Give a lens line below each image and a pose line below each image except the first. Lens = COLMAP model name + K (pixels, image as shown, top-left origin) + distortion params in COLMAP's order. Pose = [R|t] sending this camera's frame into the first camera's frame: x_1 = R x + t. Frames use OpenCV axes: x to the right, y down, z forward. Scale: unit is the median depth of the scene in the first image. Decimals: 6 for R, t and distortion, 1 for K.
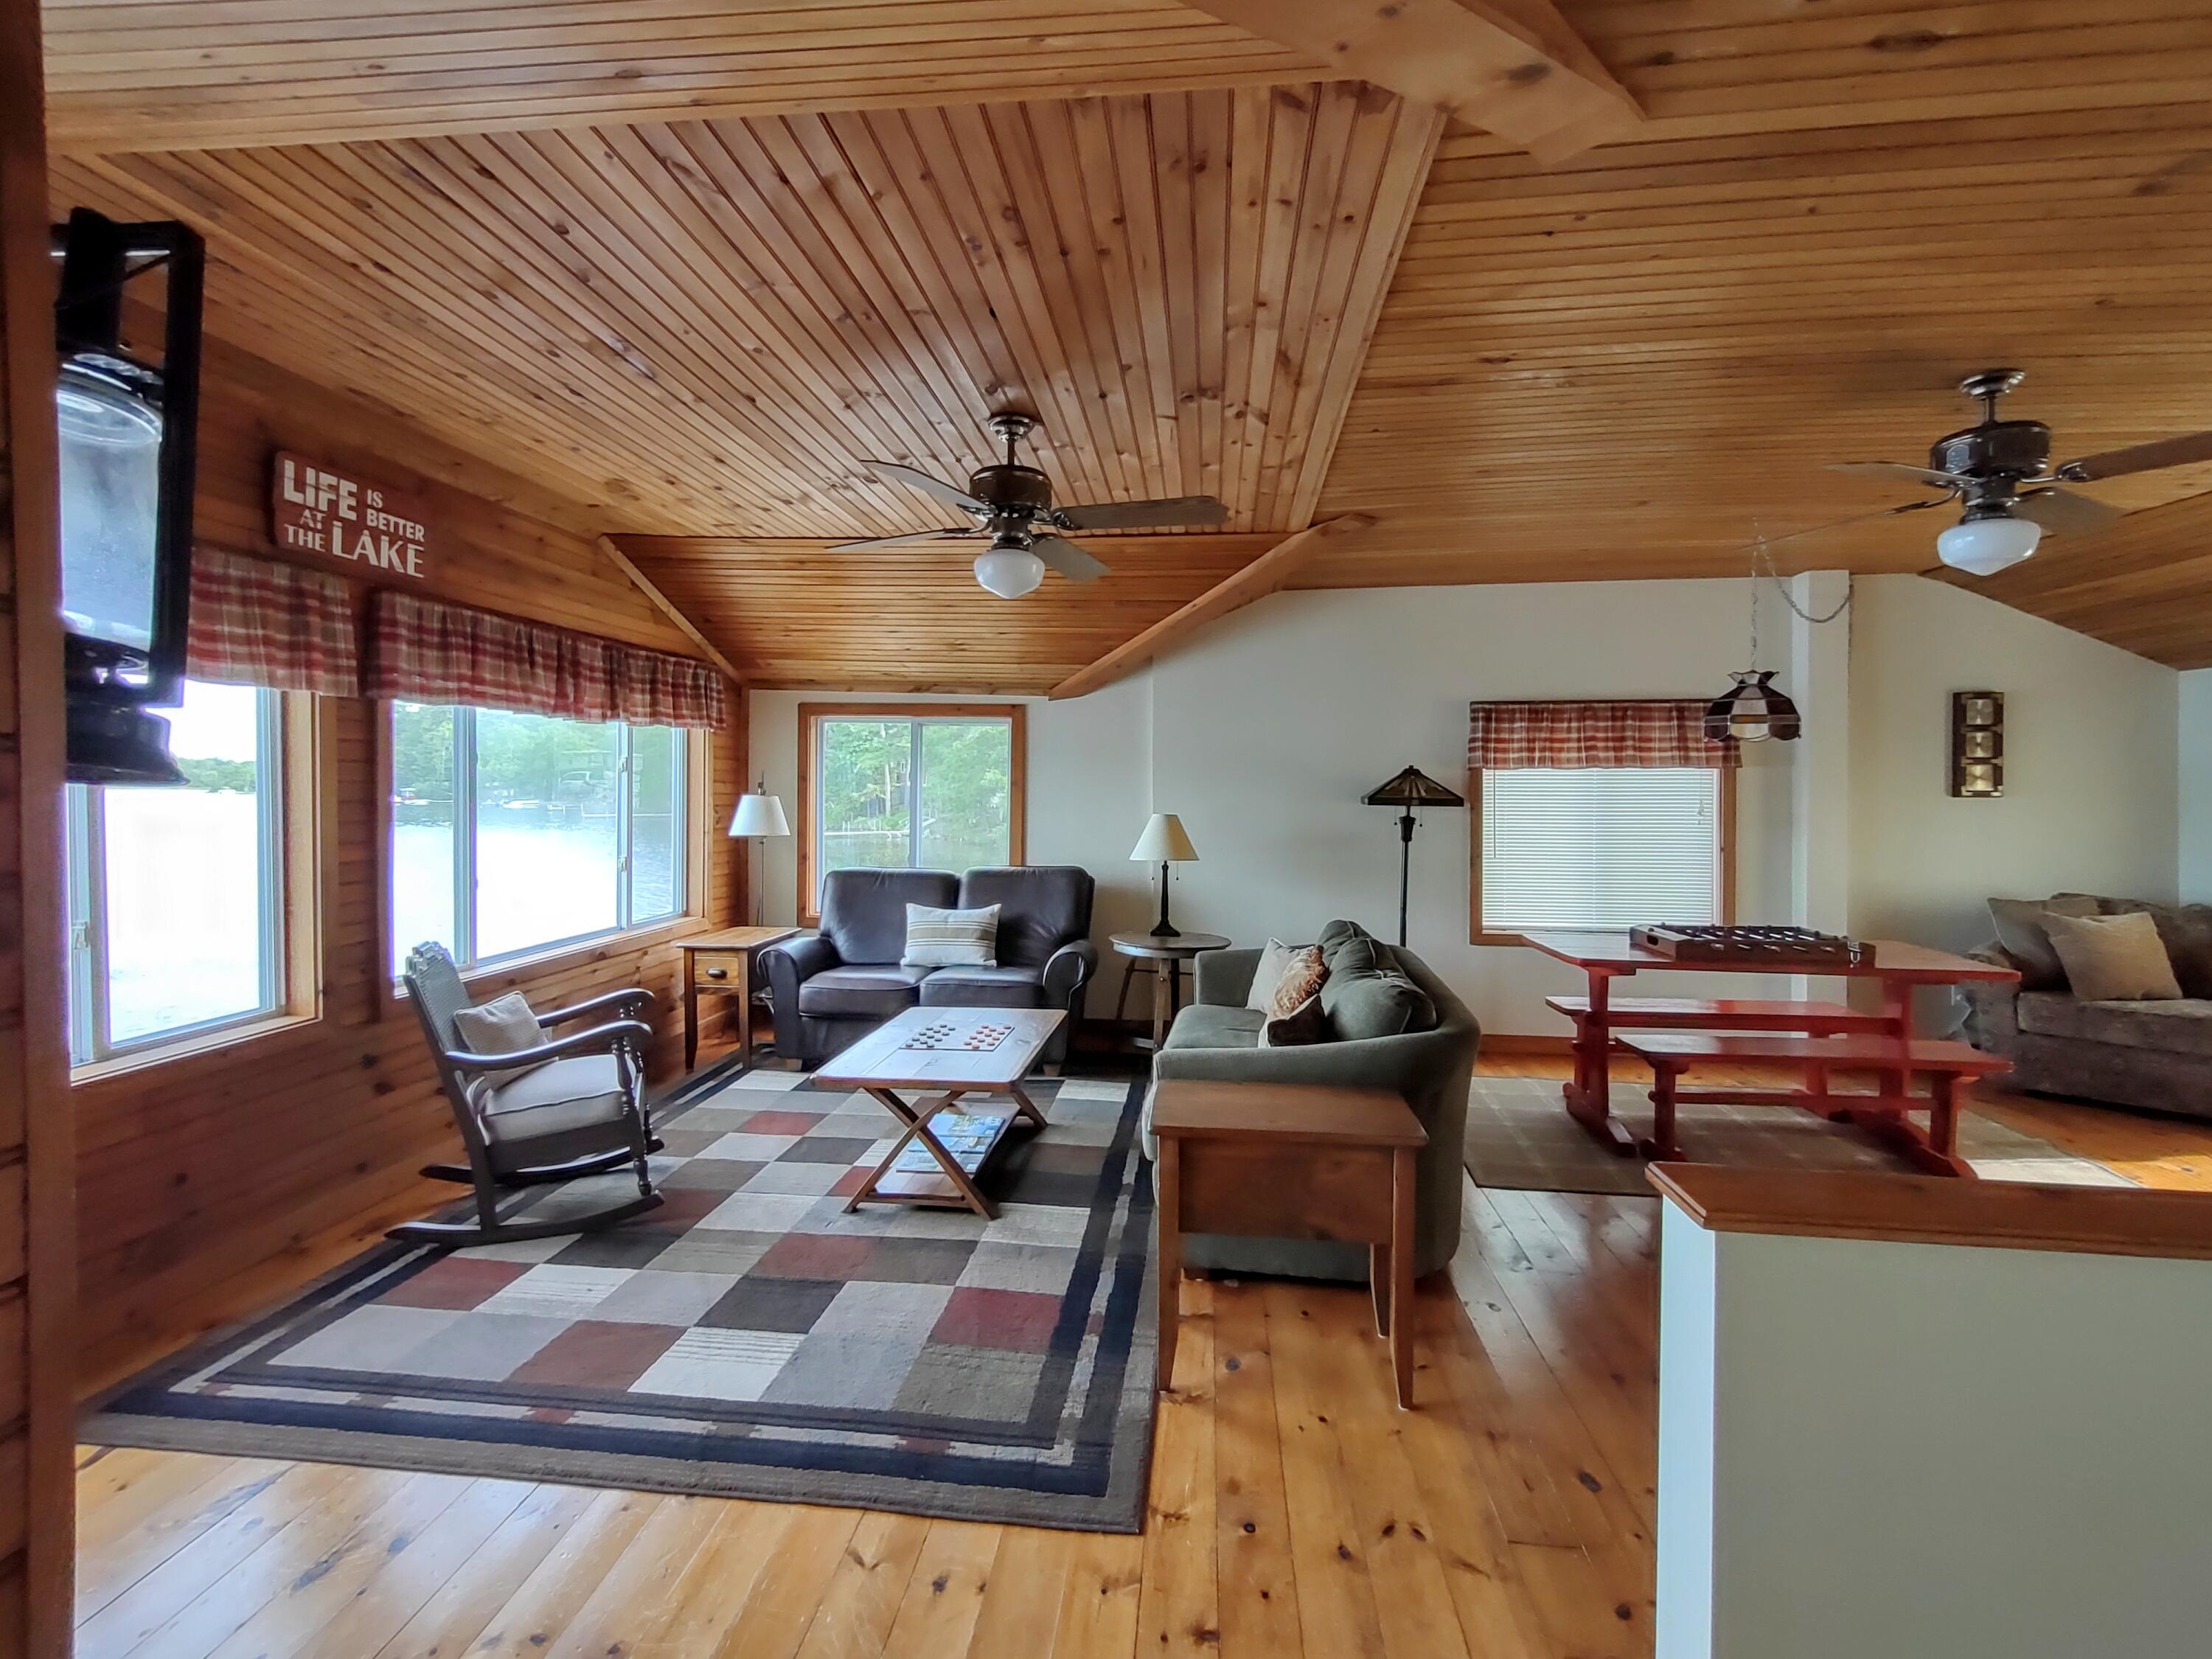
lens RADIAL K [[1007.2, 0, 1087.2], [0, 1007.2, 814.1], [0, 0, 1]] dist [-0.004538, -0.000673]
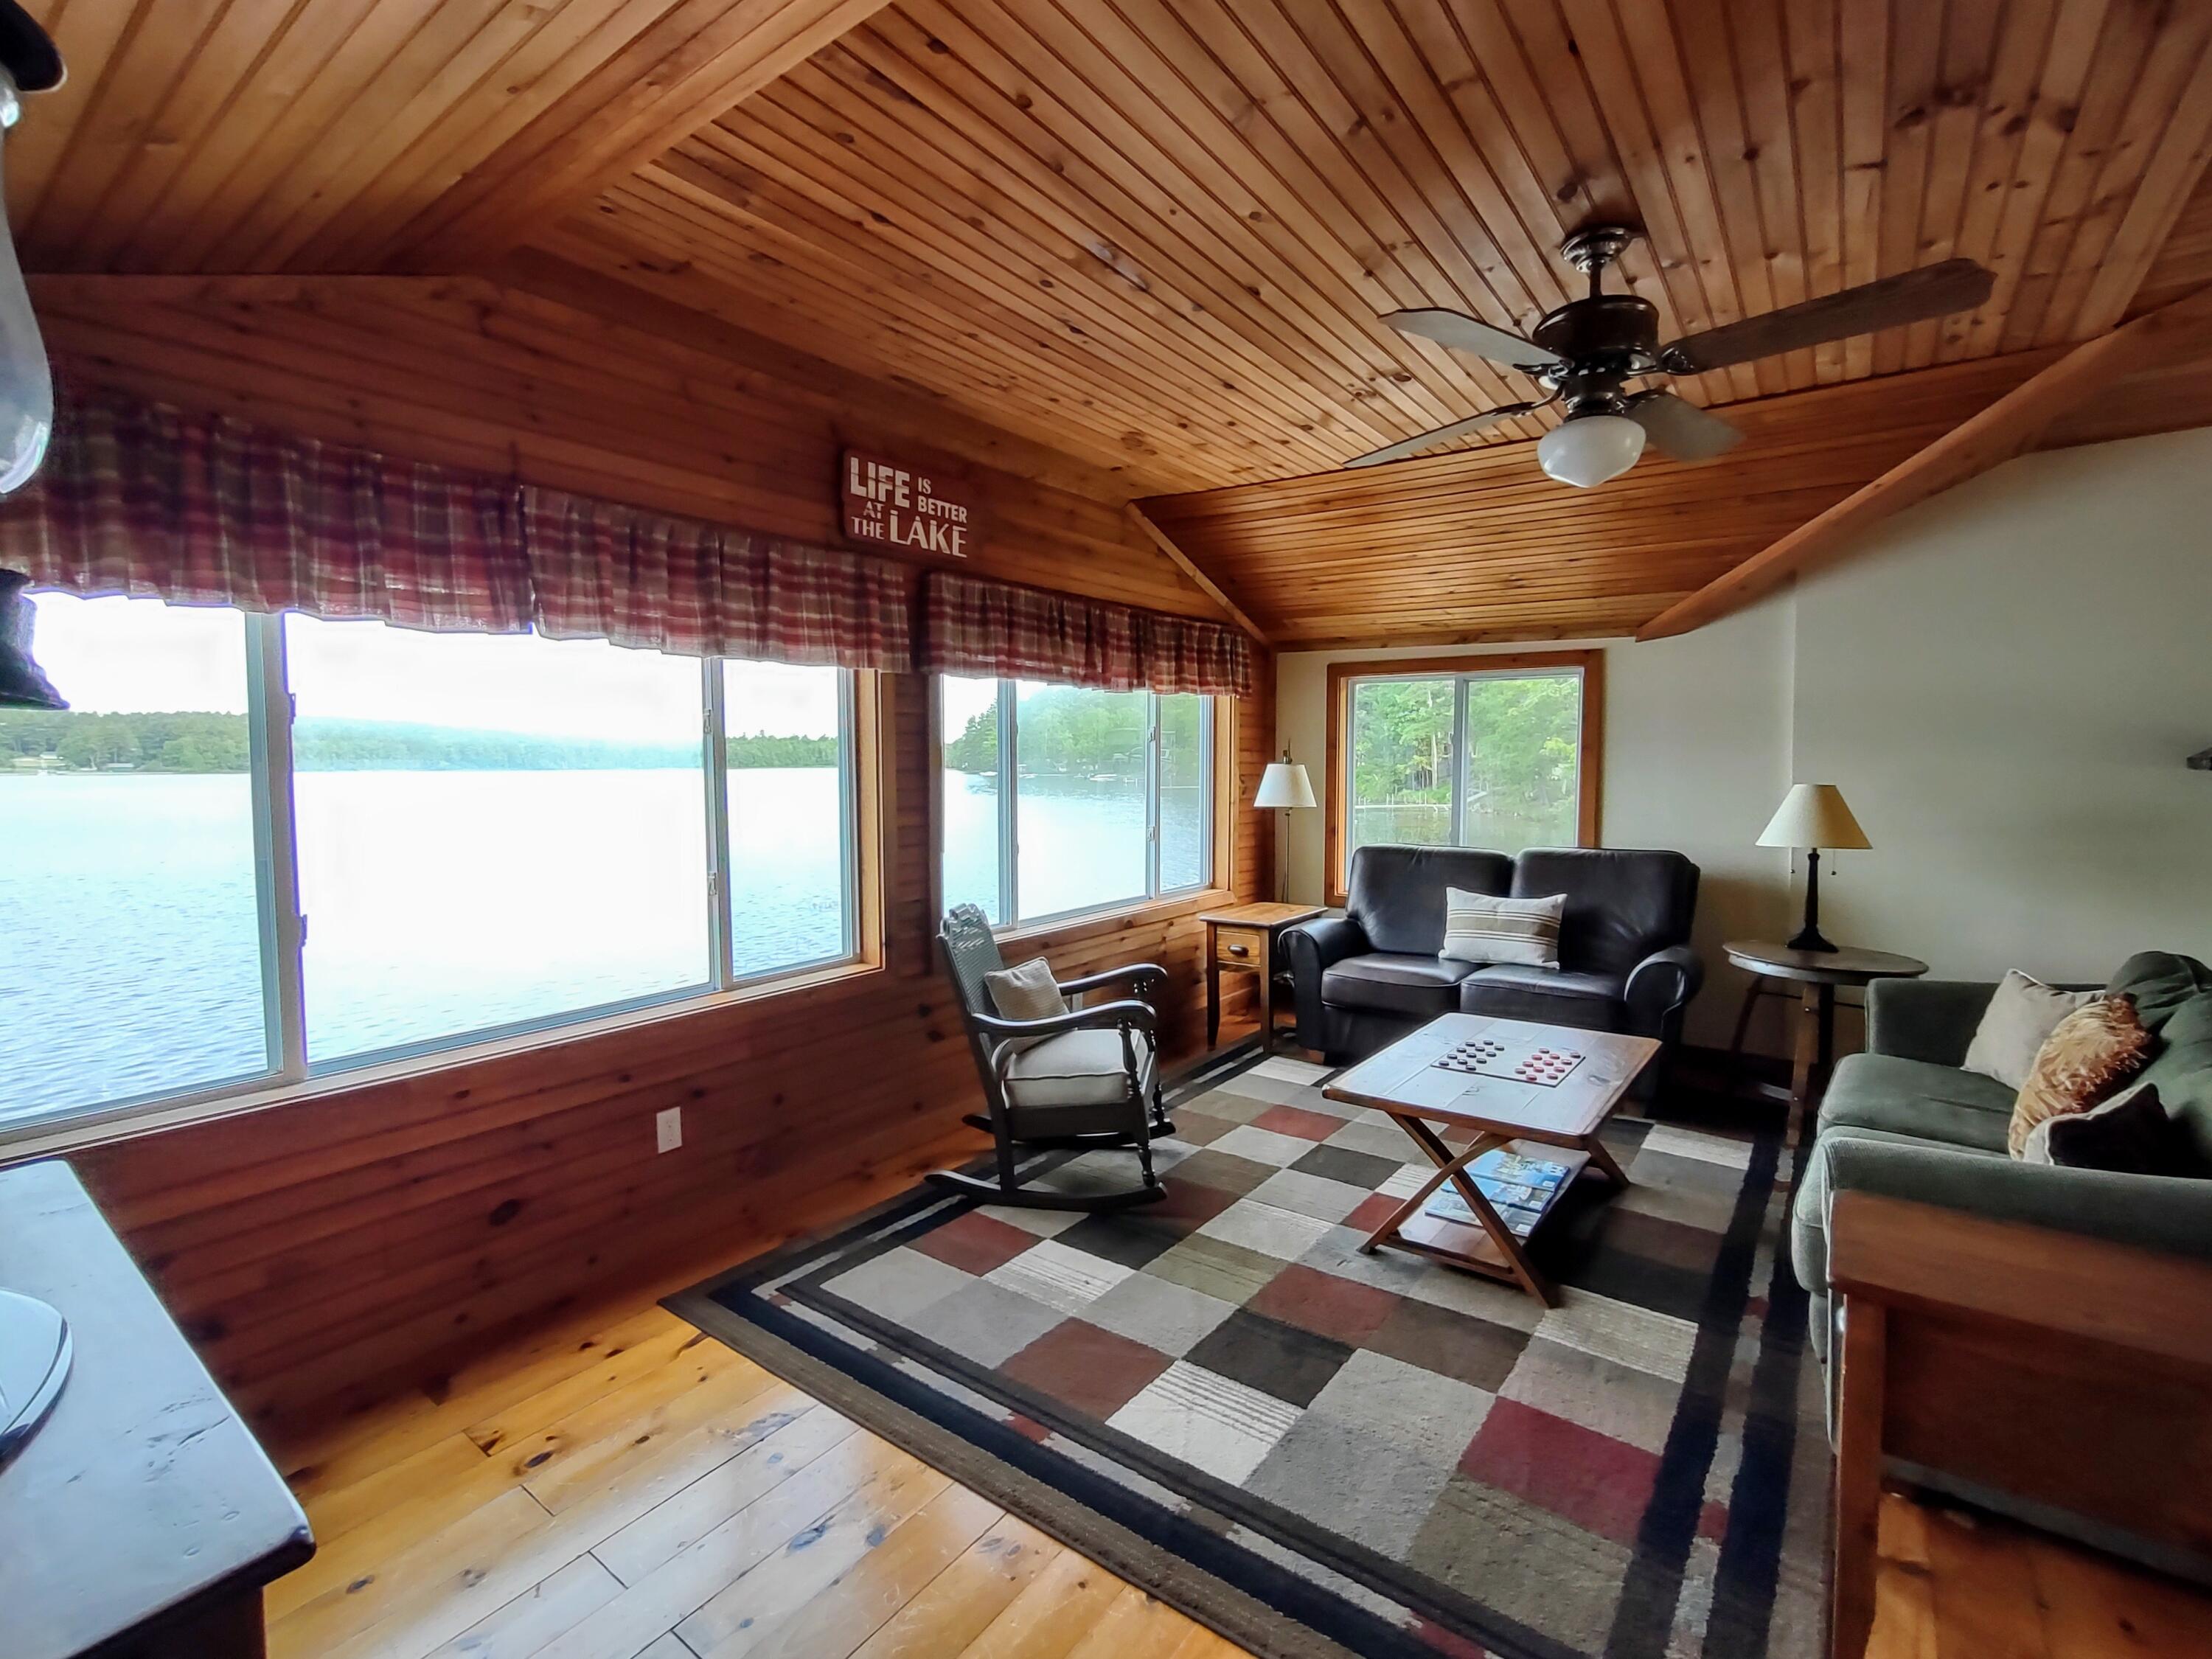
lens RADIAL K [[1007.2, 0, 1087.2], [0, 1007.2, 814.1], [0, 0, 1]] dist [-0.004538, -0.000673]
pose [[0.864077, 0.015626, -0.503116, -0.019386], [-0.001763, 0.999606, 0.028018, 0.003440], [0.503356, -0.023323, 0.863764, 0.159899]]
